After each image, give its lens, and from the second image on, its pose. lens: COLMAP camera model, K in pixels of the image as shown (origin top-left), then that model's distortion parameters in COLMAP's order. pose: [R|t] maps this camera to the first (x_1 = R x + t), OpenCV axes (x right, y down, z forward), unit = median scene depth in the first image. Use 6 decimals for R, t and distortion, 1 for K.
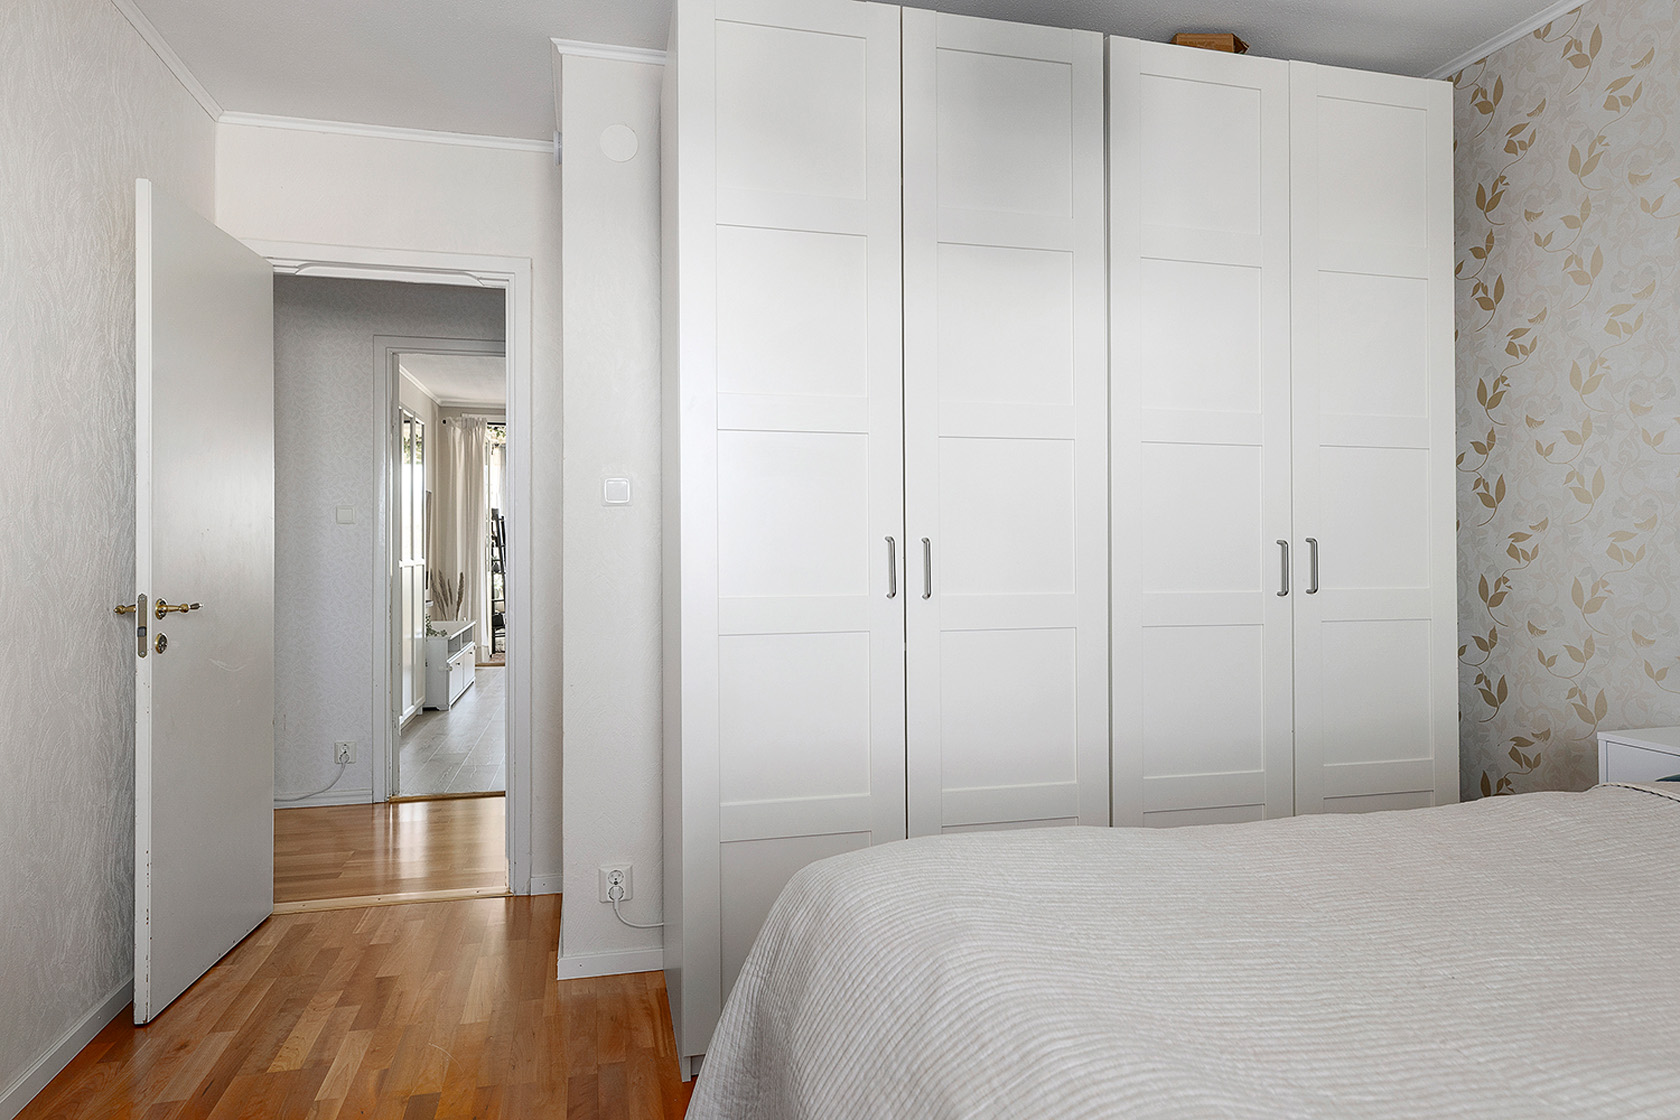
lens RADIAL K [[987.6, 0, 841.9], [0, 987.6, 536.3], [0, 0, 1]] dist [0.000861, 0.000079]
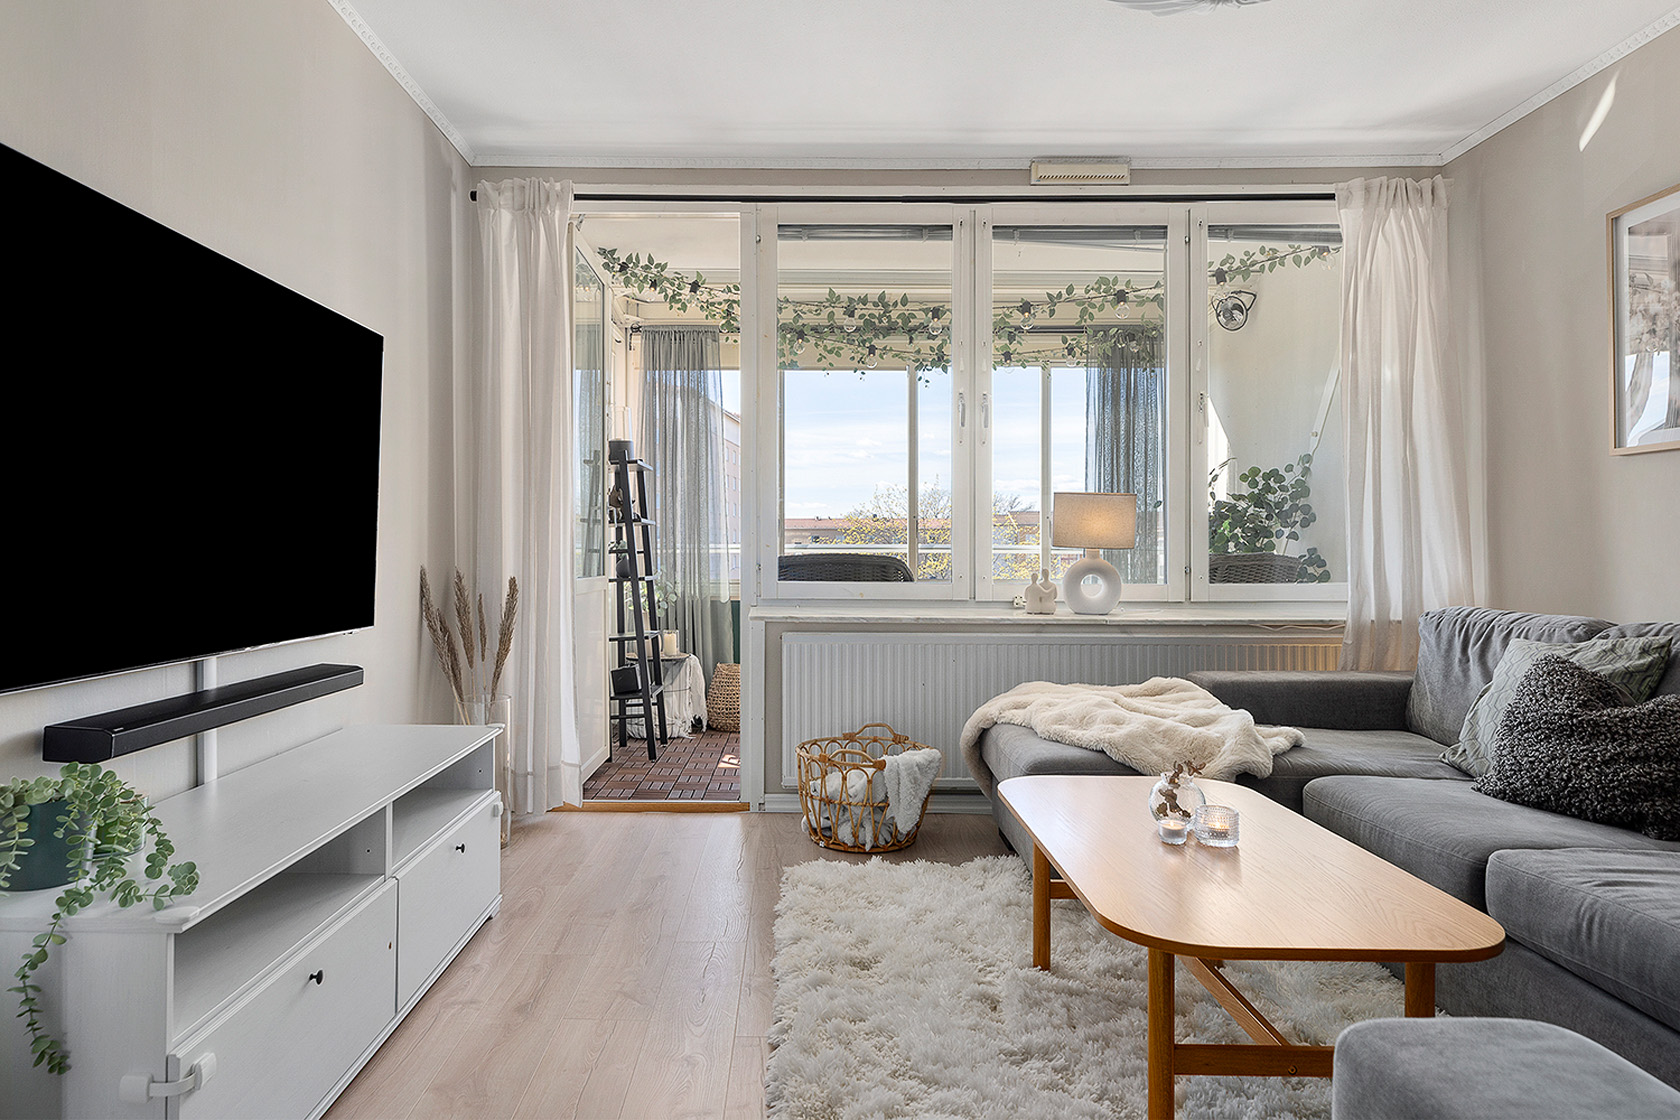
lens RADIAL K [[1024.7, 0, 840.0], [0, 1024.7, 560.0], [0, 0, 1]] dist [0.000311, 0.000000]
pose [[0.980012, -0.000995, -0.198936, -0.177765], [0.003524, 0.999917, 0.012359, 0.024689], [0.198908, -0.012813, 0.979934, 0.626145]]
